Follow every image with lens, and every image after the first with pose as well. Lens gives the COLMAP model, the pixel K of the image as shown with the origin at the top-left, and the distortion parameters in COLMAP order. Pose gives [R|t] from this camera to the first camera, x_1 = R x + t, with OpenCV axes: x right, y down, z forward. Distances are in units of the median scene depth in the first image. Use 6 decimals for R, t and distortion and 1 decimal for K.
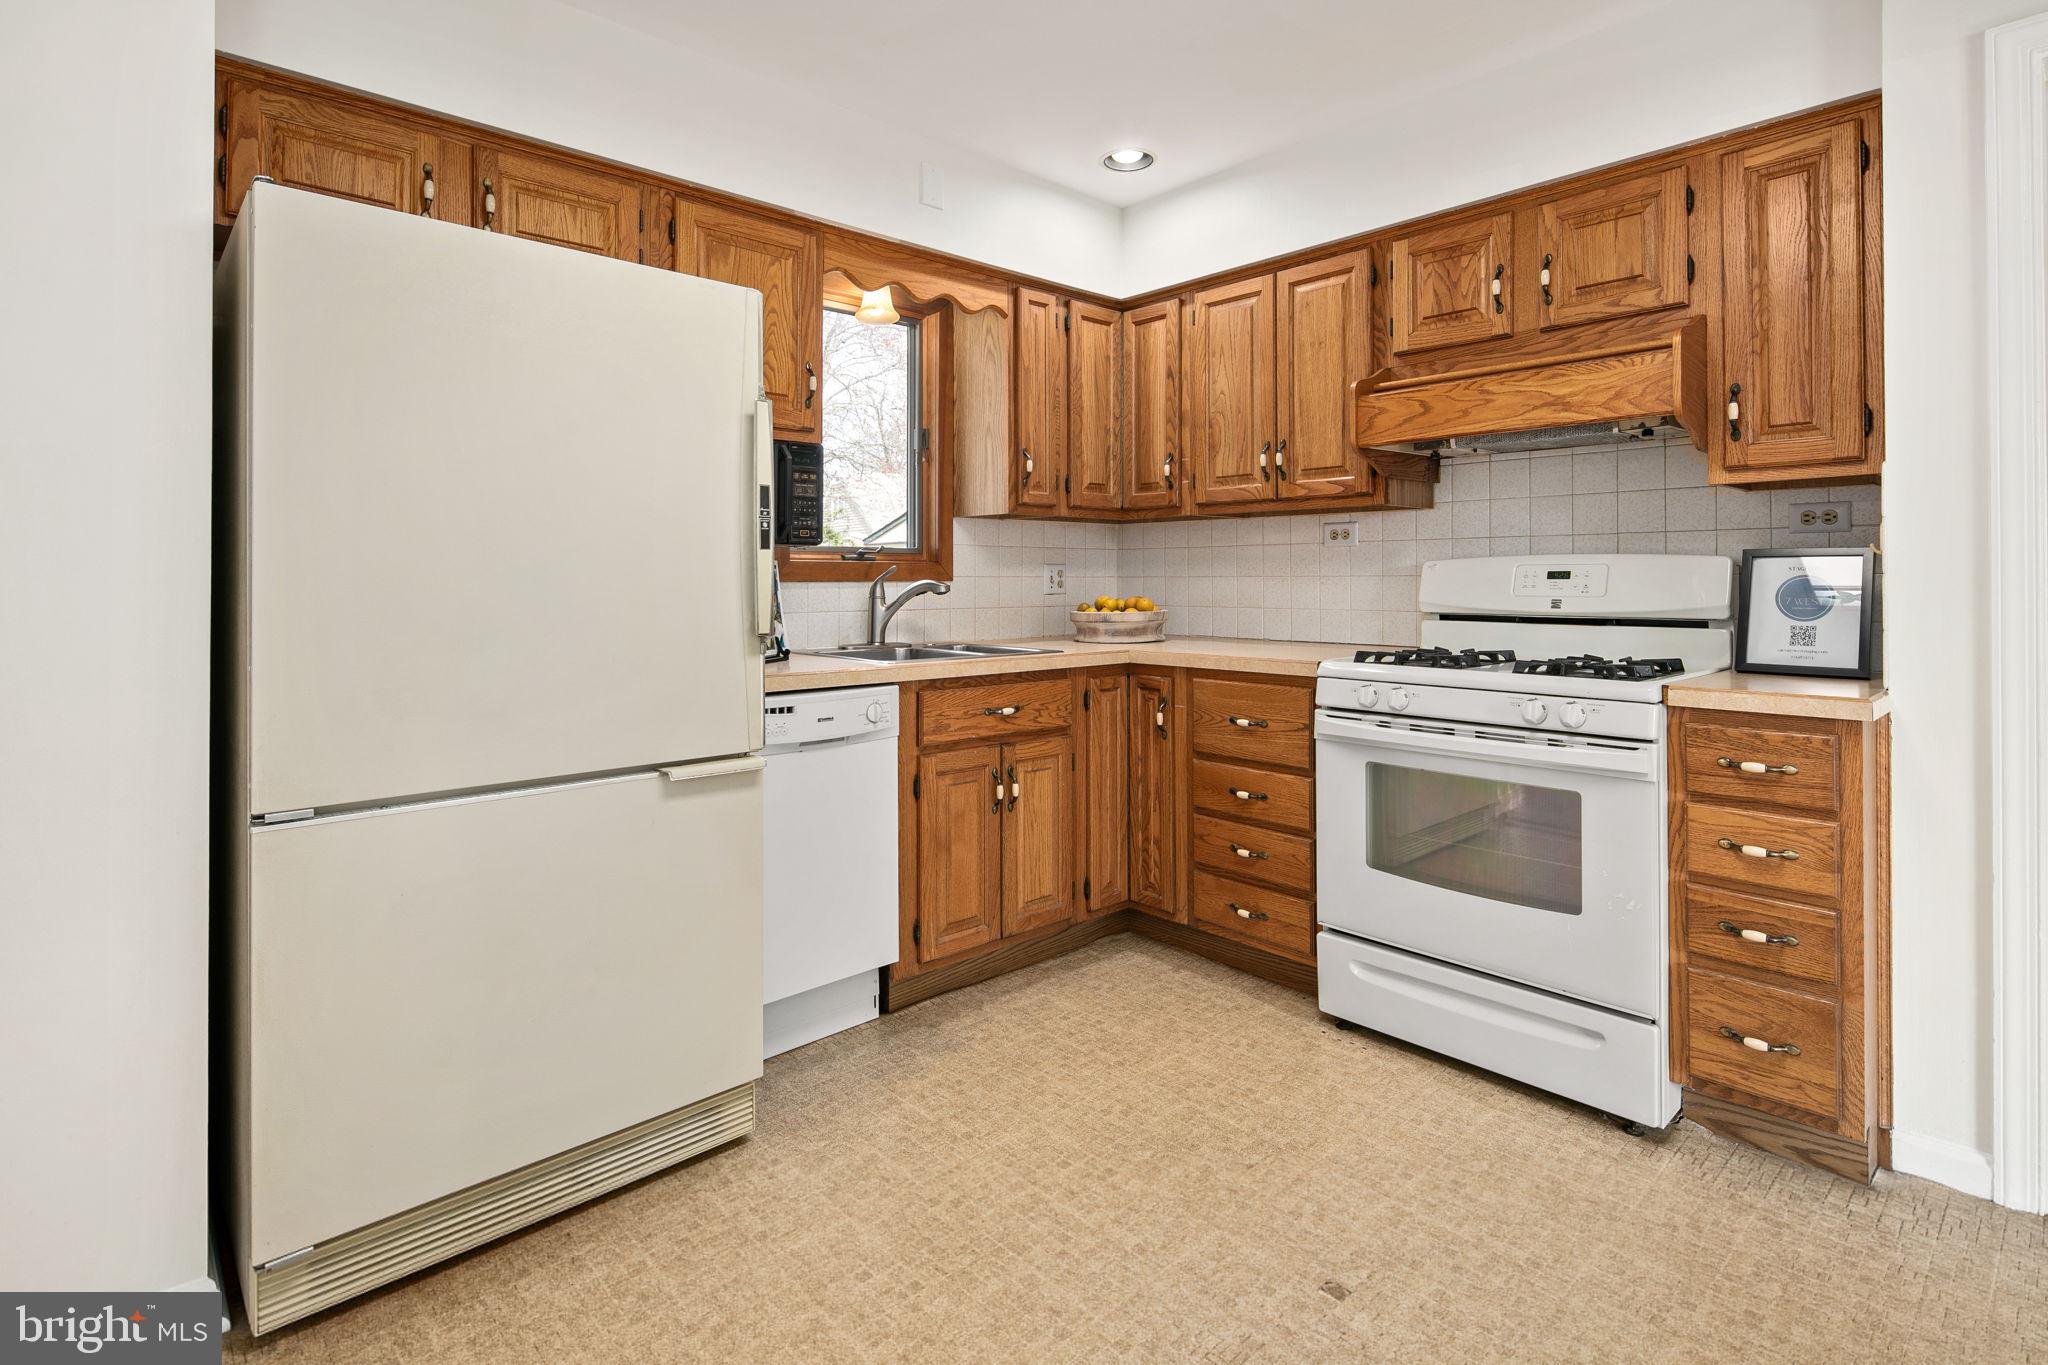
lens RADIAL K [[996.4, 0, 1018.2], [0, 996.4, 572.3], [0, 0, 1]] dist [0.006129, -0.005519]
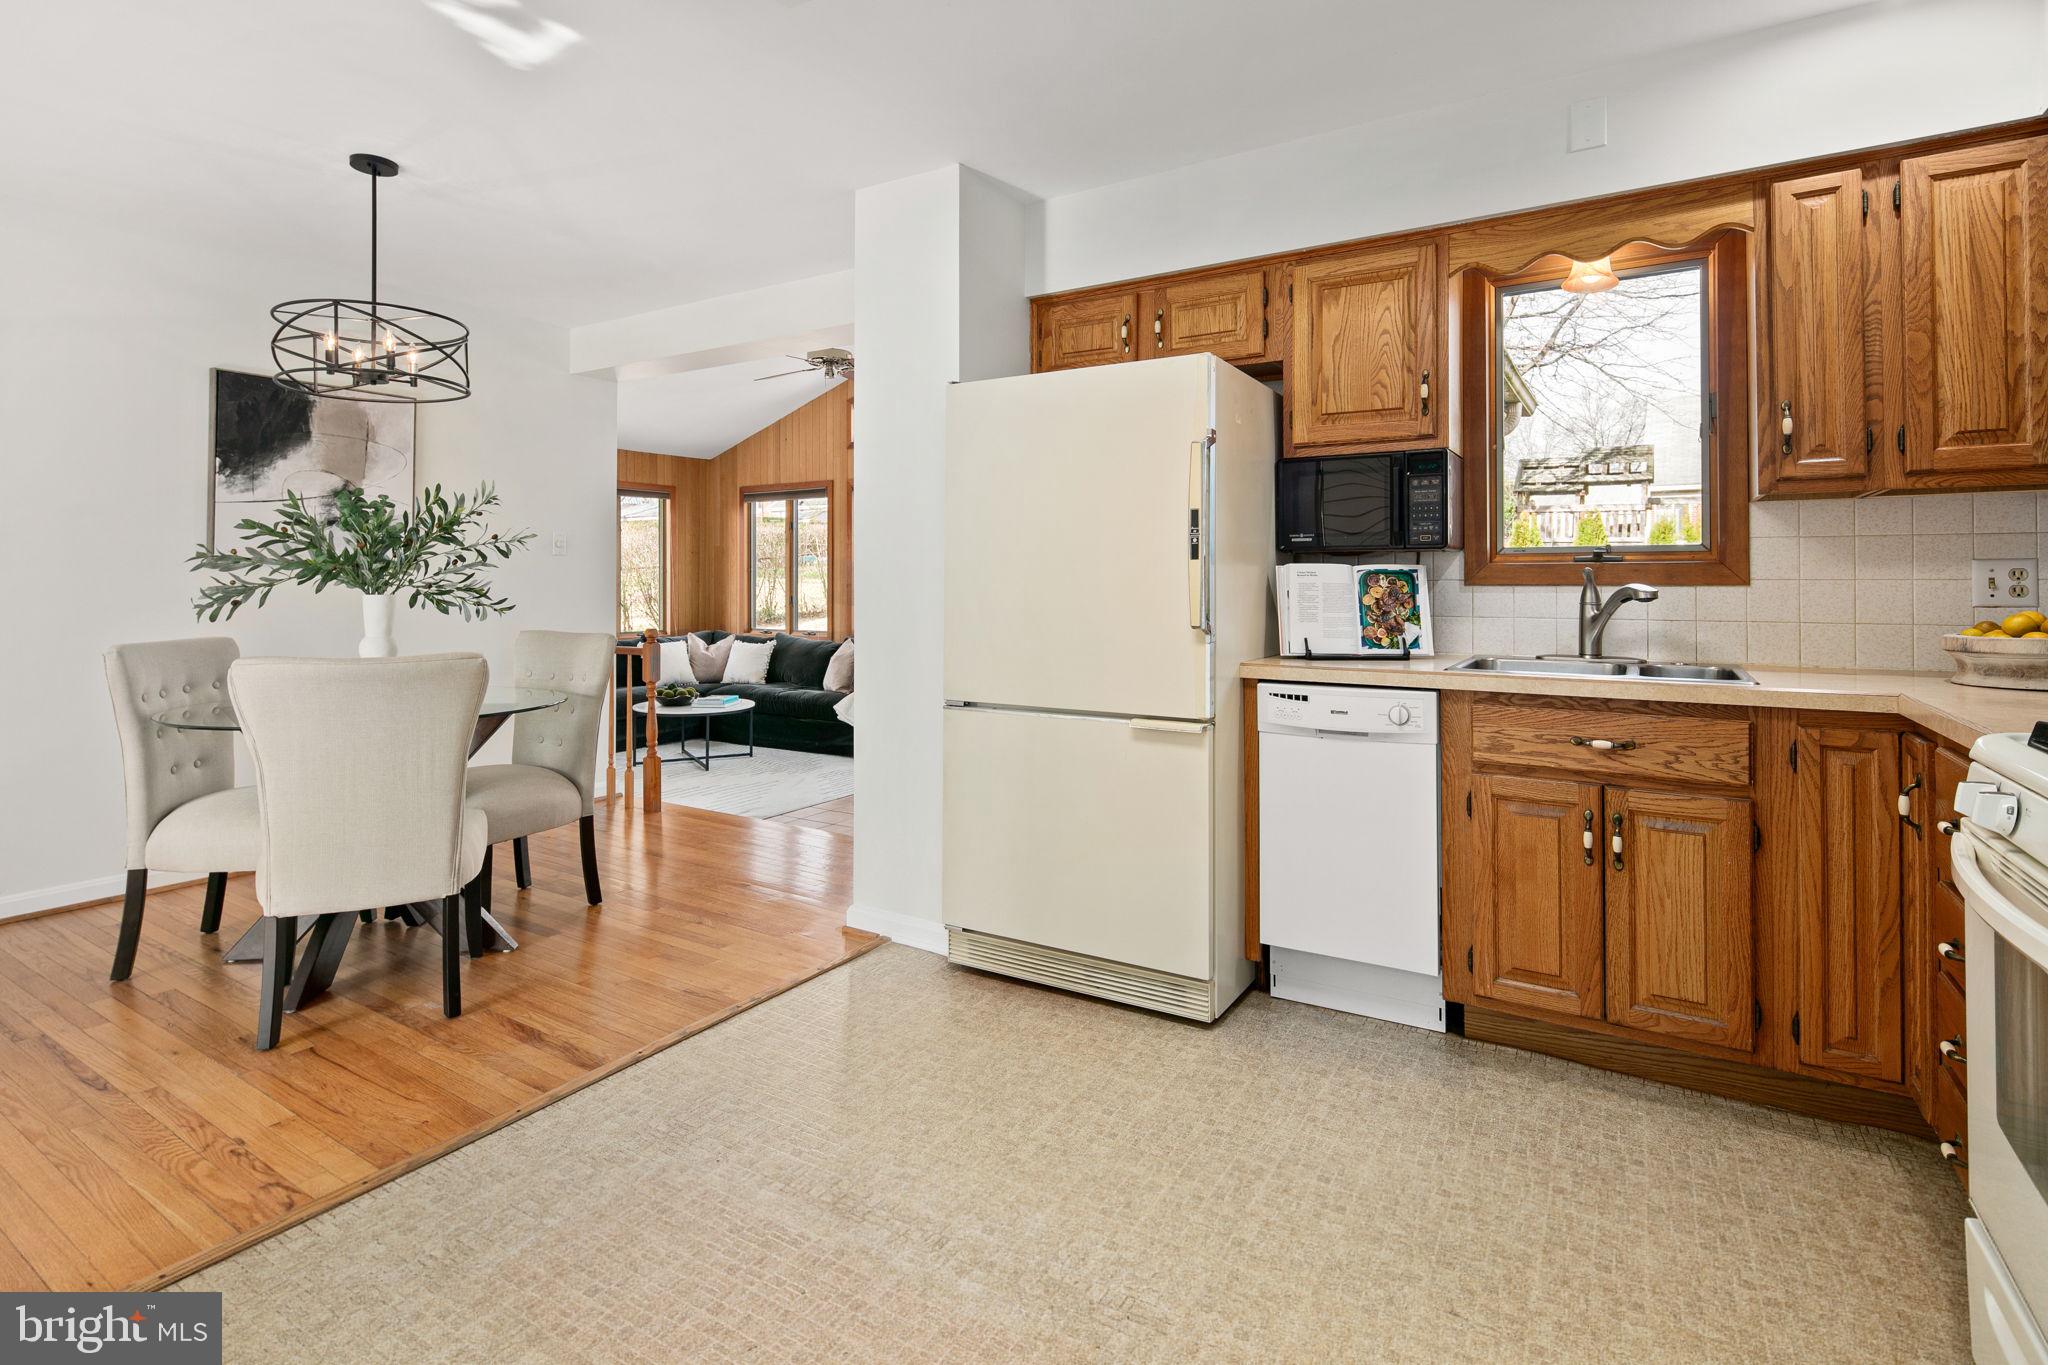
lens RADIAL K [[996.4, 0, 1017.0], [0, 996.4, 570.7], [0, 0, 1]] dist [0.006129, -0.005519]
pose [[0.275361, -0.009979, -0.961289, 0.655634], [0.007148, 0.999940, -0.008333, -0.000165], [0.961314, -0.004576, 0.275415, 0.316431]]
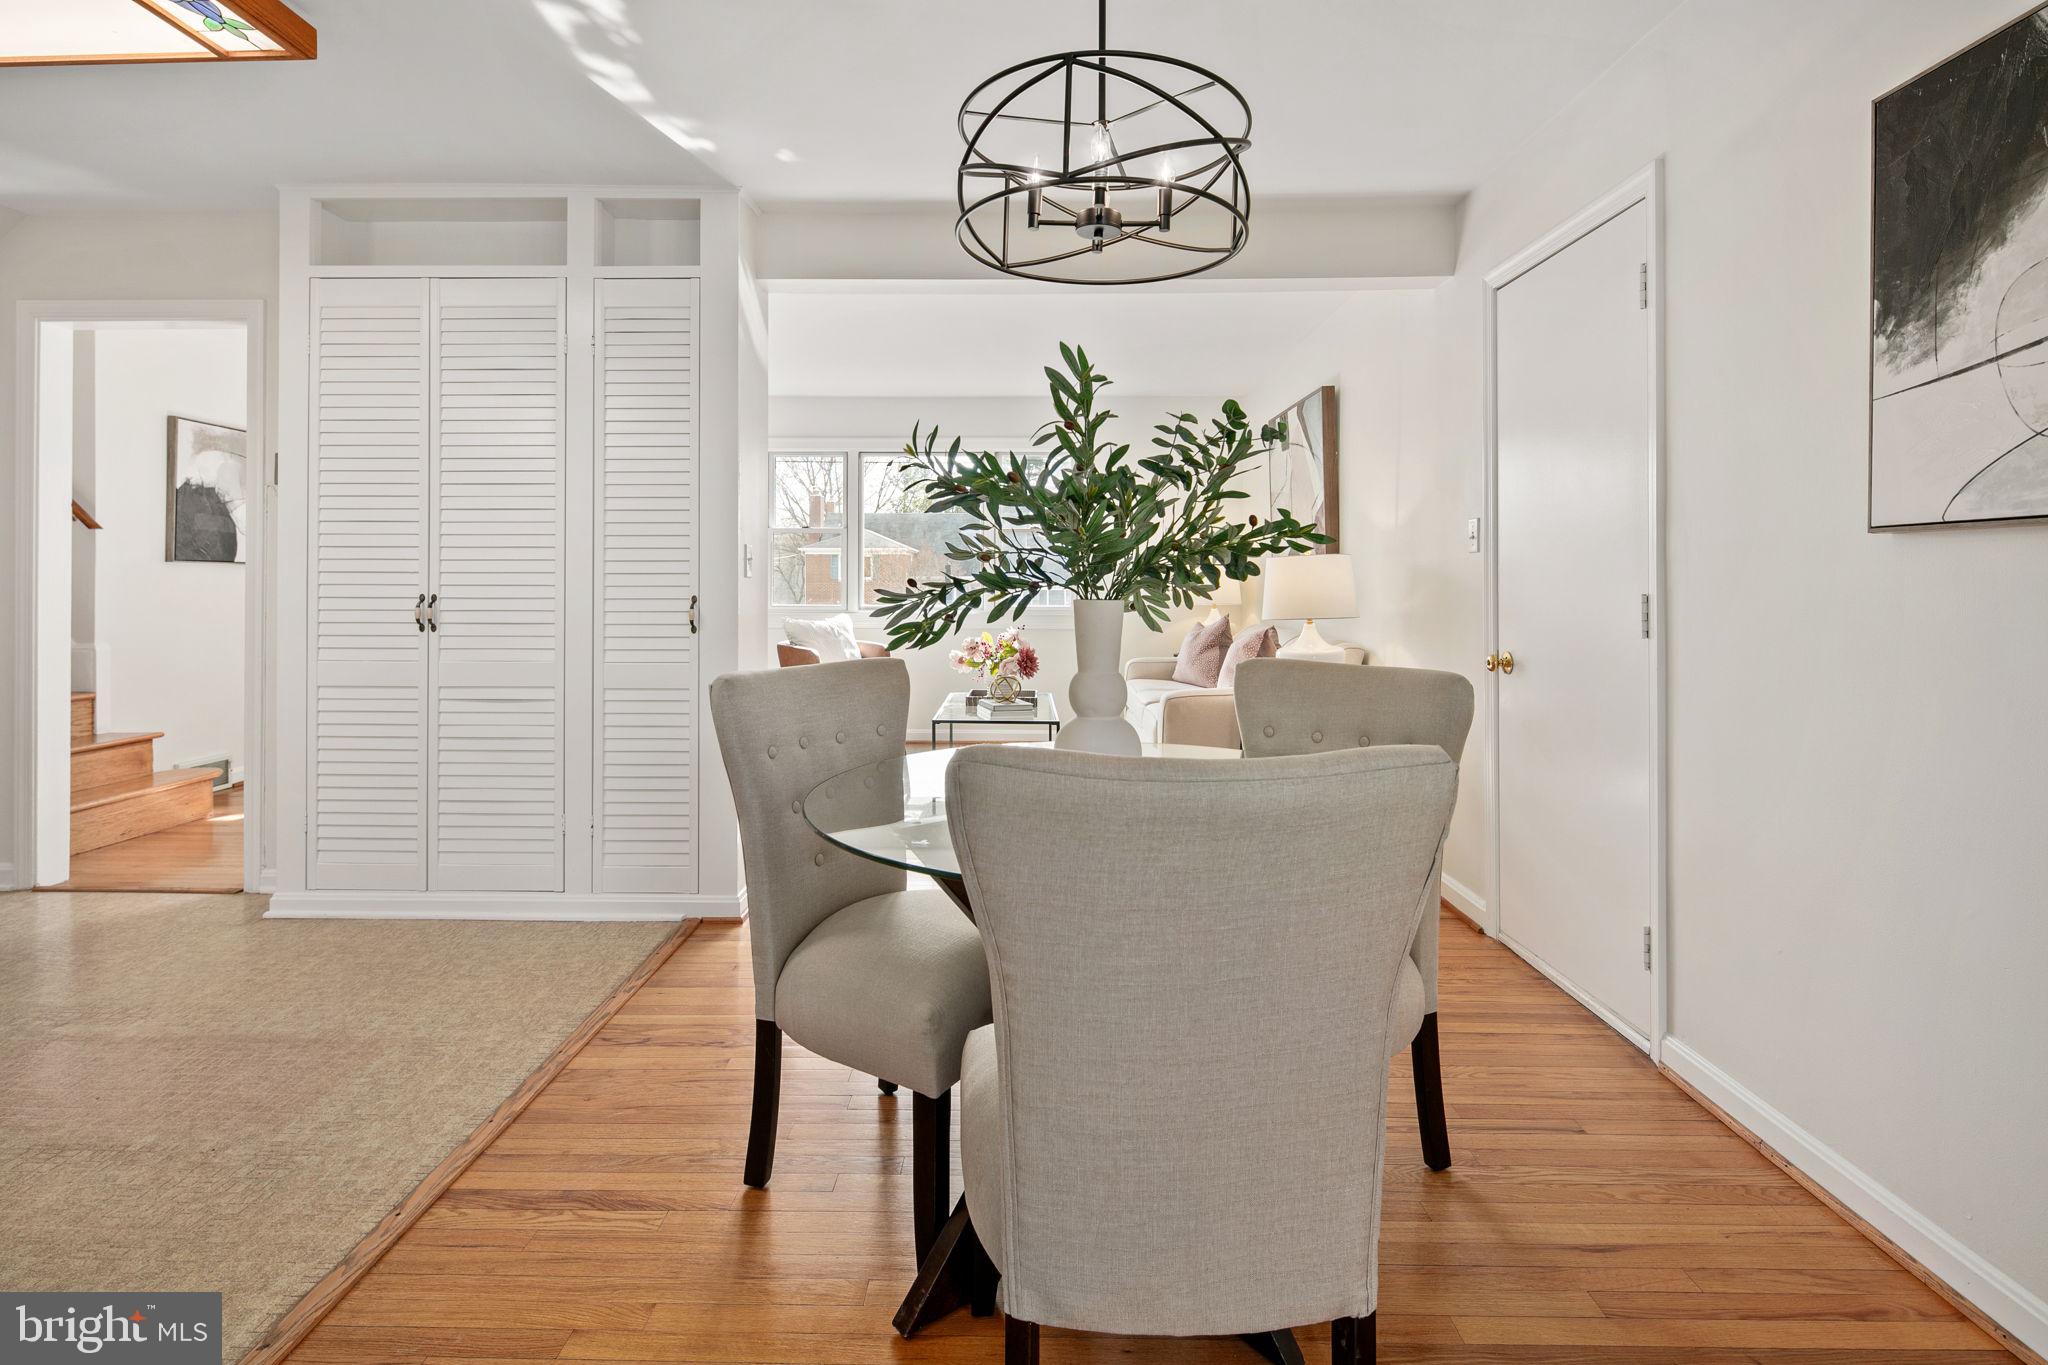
lens RADIAL K [[996.4, 0, 1015.6], [0, 996.4, 580.6], [0, 0, 1]] dist [0.006129, -0.005519]
pose [[-0.731667, -0.003401, 0.681653, -1.043301], [-0.007642, 0.999966, -0.003215, 0.002826], [-0.681619, -0.007561, -0.731668, 0.442913]]
